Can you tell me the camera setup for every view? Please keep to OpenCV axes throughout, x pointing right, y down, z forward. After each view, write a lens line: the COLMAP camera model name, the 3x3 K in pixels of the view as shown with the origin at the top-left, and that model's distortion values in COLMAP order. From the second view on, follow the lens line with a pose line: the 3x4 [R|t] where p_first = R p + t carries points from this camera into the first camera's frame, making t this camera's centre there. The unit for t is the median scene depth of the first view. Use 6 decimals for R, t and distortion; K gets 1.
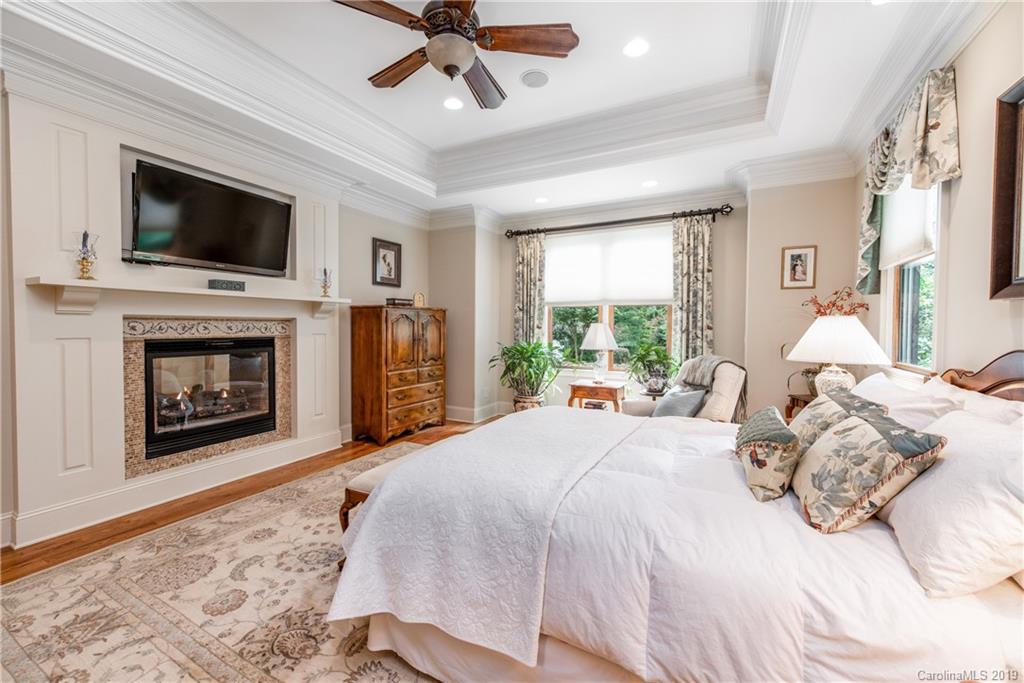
lens RADIAL K [[407.8, 0, 514.0], [0, 407.8, 334.5], [0, 0, 1]] dist [0.009150, -0.001466]
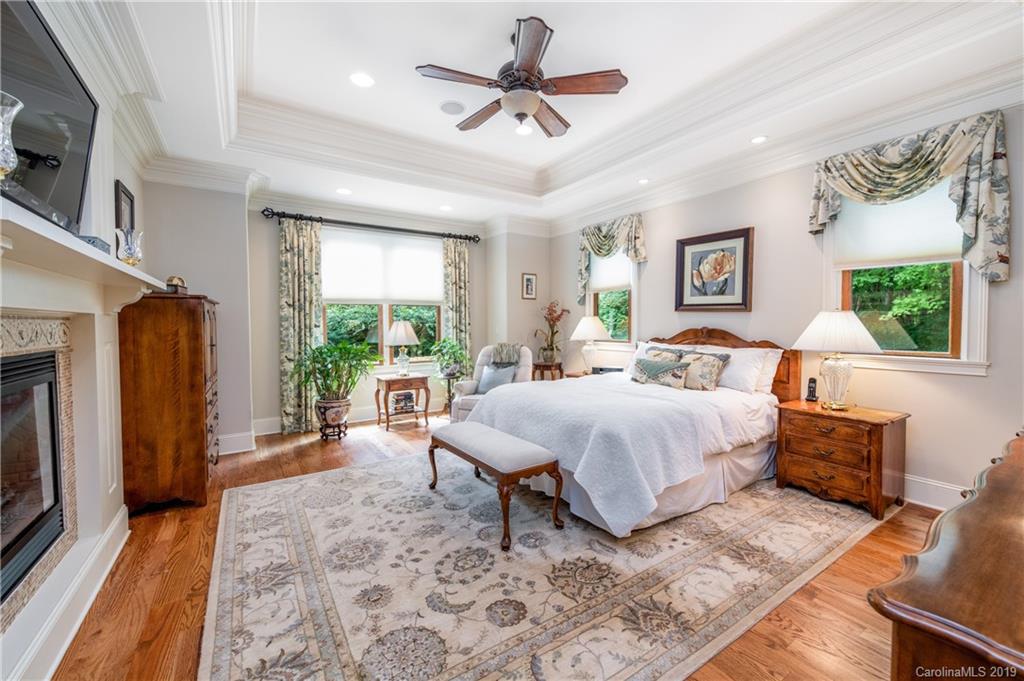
lens RADIAL K [[407.3, 0, 514.2], [0, 407.3, 336.6], [0, 0, 1]] dist [0.000782, 0.000072]
pose [[0.483666, -0.037404, 0.874453, -0.766107], [0.029040, 0.999222, 0.026679, -0.007885], [-0.874771, 0.012491, 0.484376, 0.263699]]
